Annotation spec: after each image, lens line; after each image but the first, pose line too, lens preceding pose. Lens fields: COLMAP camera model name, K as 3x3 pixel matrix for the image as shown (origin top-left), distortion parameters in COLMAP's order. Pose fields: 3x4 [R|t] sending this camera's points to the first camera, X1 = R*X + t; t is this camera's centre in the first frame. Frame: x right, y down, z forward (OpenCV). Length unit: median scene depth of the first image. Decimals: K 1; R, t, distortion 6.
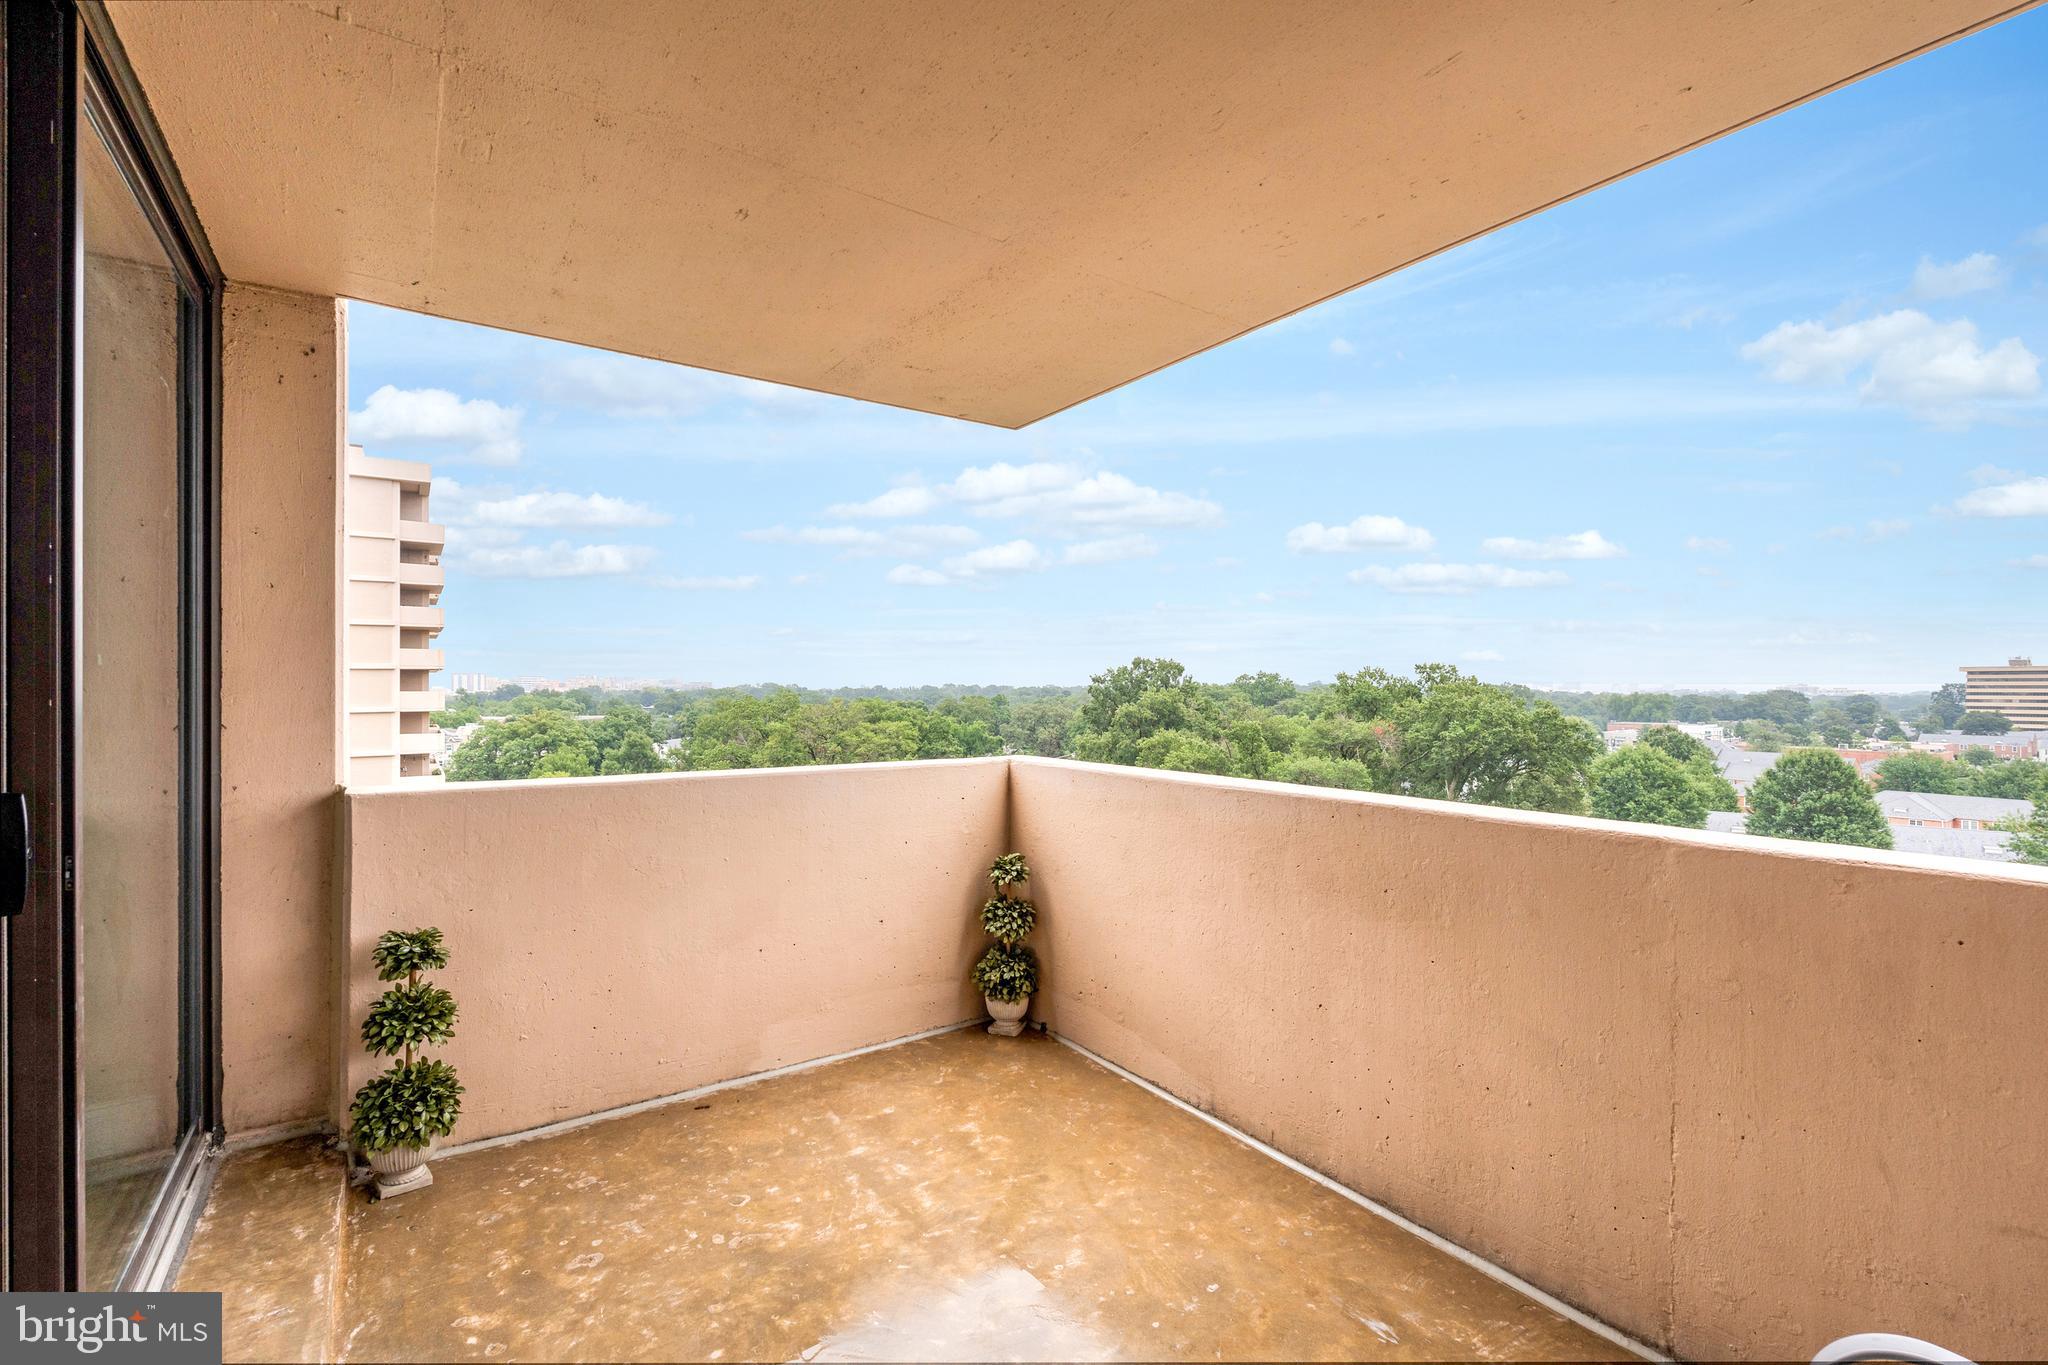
lens RADIAL K [[889.3, 0, 1016.2], [0, 889.3, 680.9], [0, 0, 1]] dist [-0.007092, 0.000435]
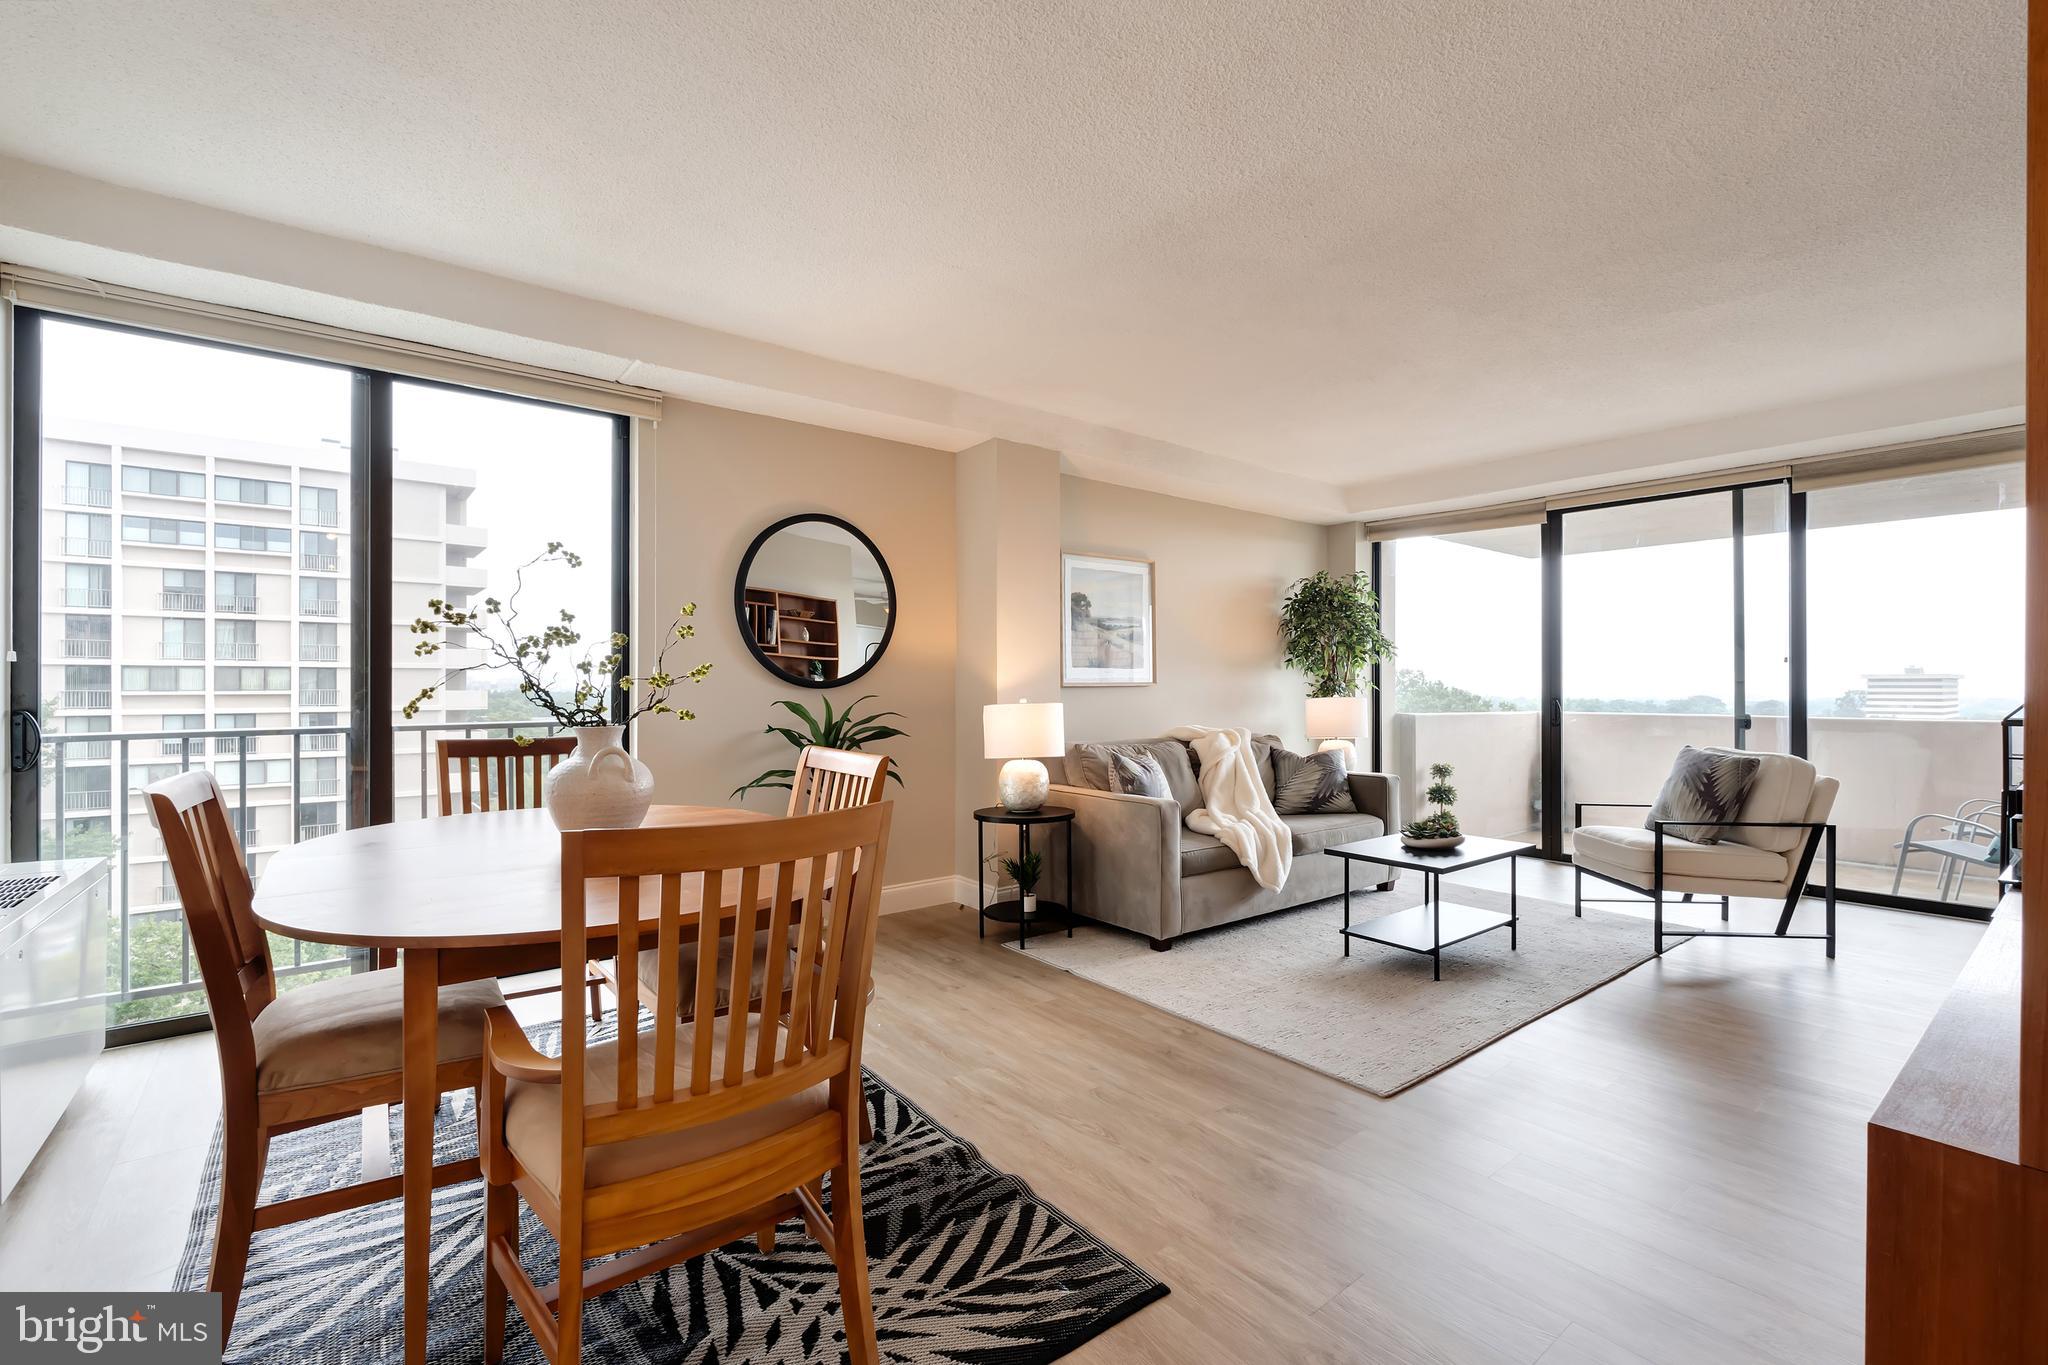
lens RADIAL K [[889.3, 0, 1023.1], [0, 889.3, 680.7], [0, 0, 1]] dist [-0.007092, 0.000435]
pose [[0.998067, 0.004568, 0.061979, -2.072198], [-0.004318, 0.999982, -0.004164, 0.040543], [-0.061997, 0.003889, 0.998069, -1.609069]]
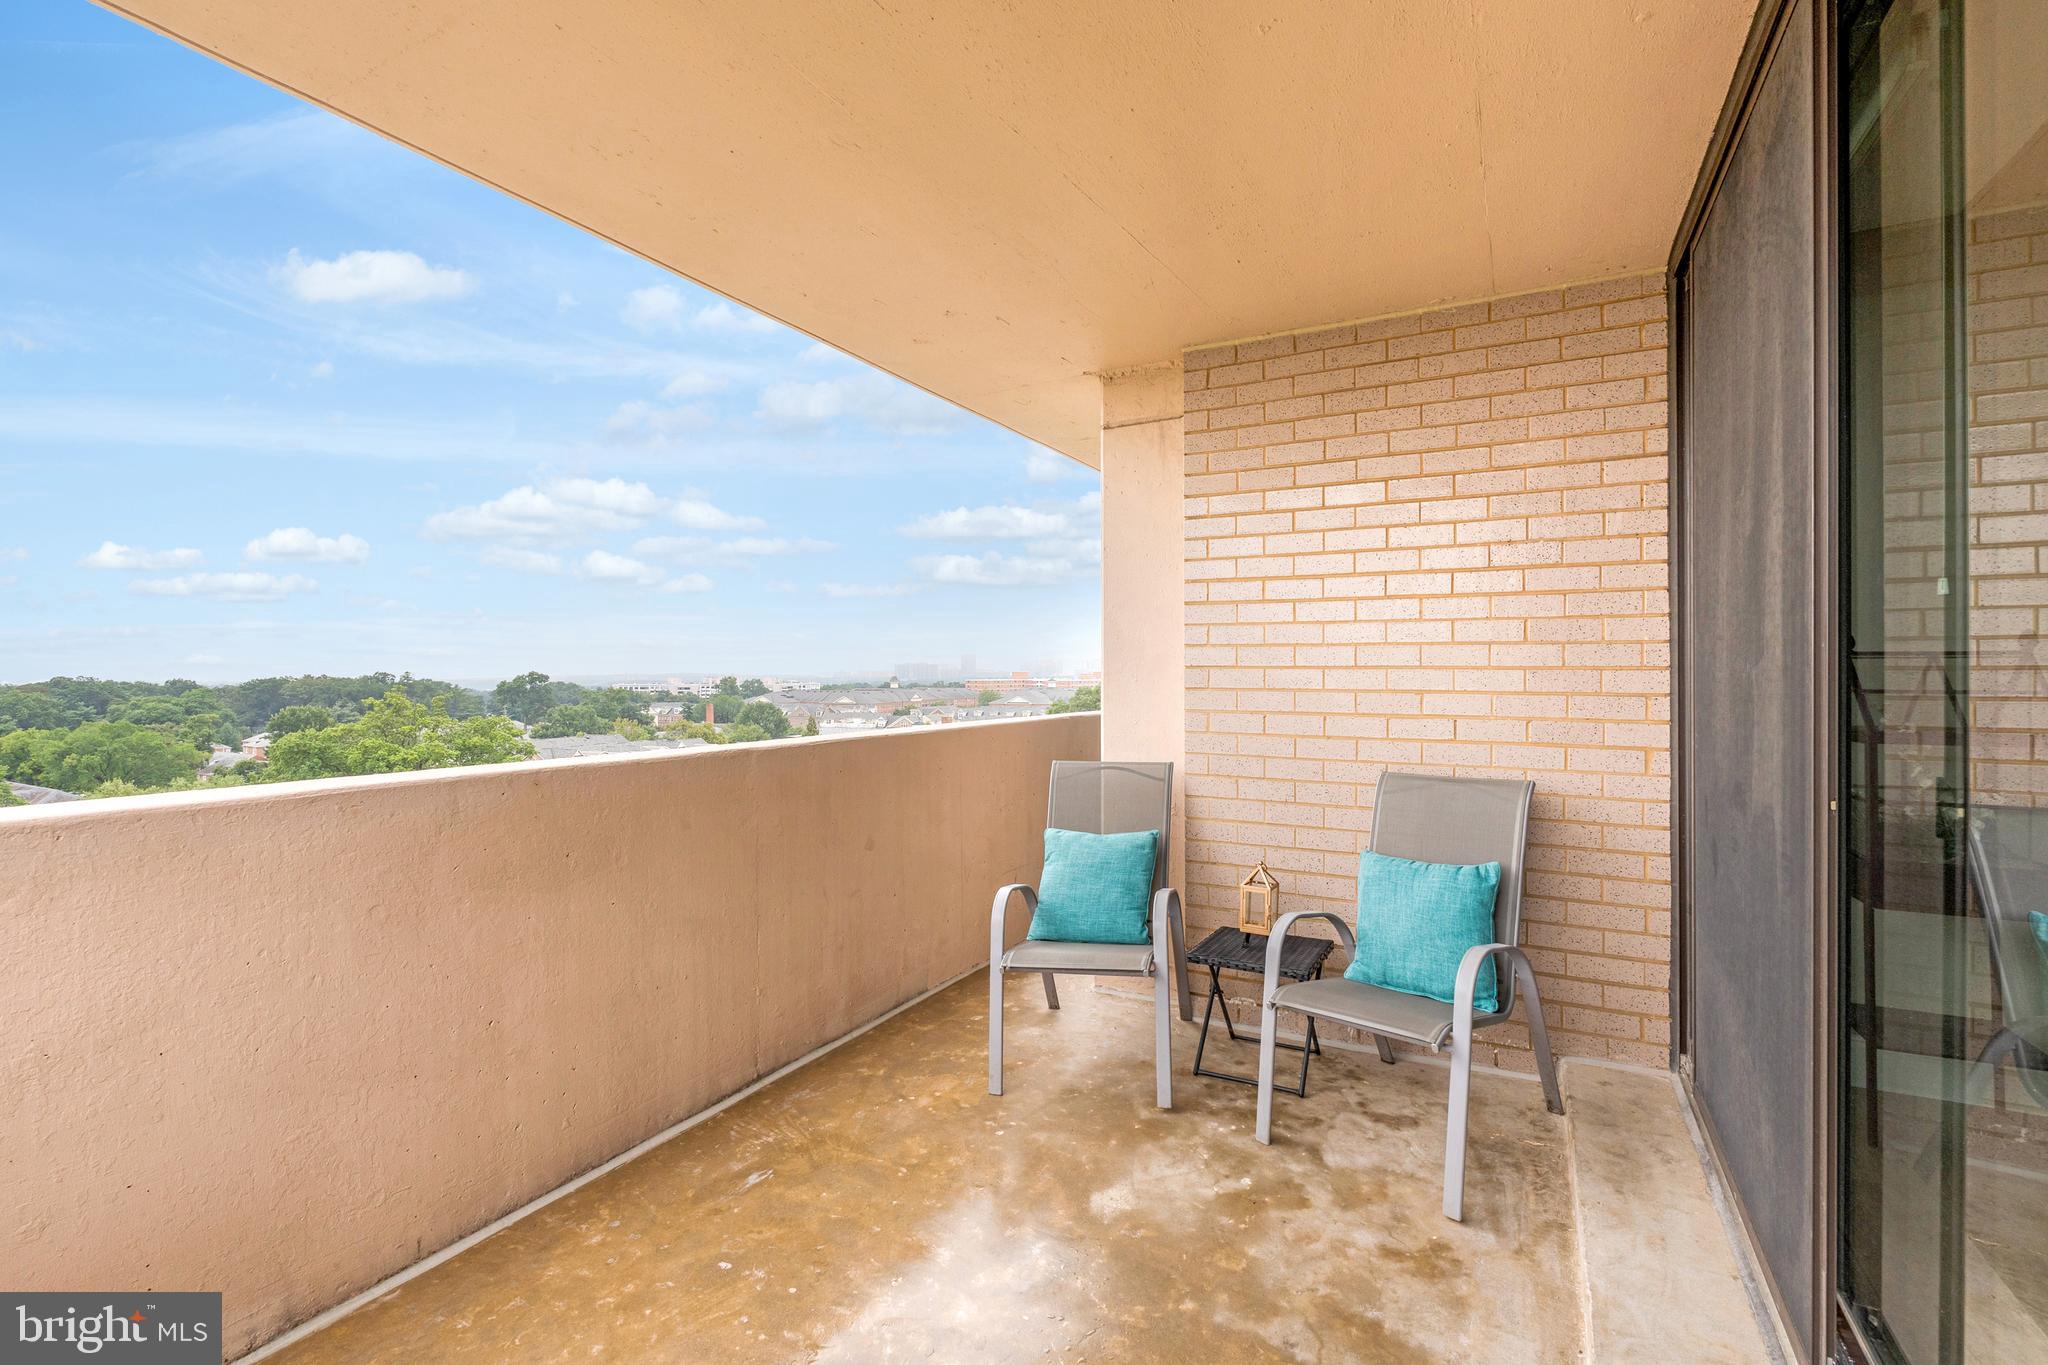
lens RADIAL K [[889.3, 0, 1032.5], [0, 889.3, 678.5], [0, 0, 1]] dist [-0.007092, 0.000435]
pose [[-0.450383, 0.000813, 0.892835, -0.622814], [0.001930, 0.999998, 0.000063, 0.039526], [-0.892833, 0.001751, -0.450384, 0.900120]]
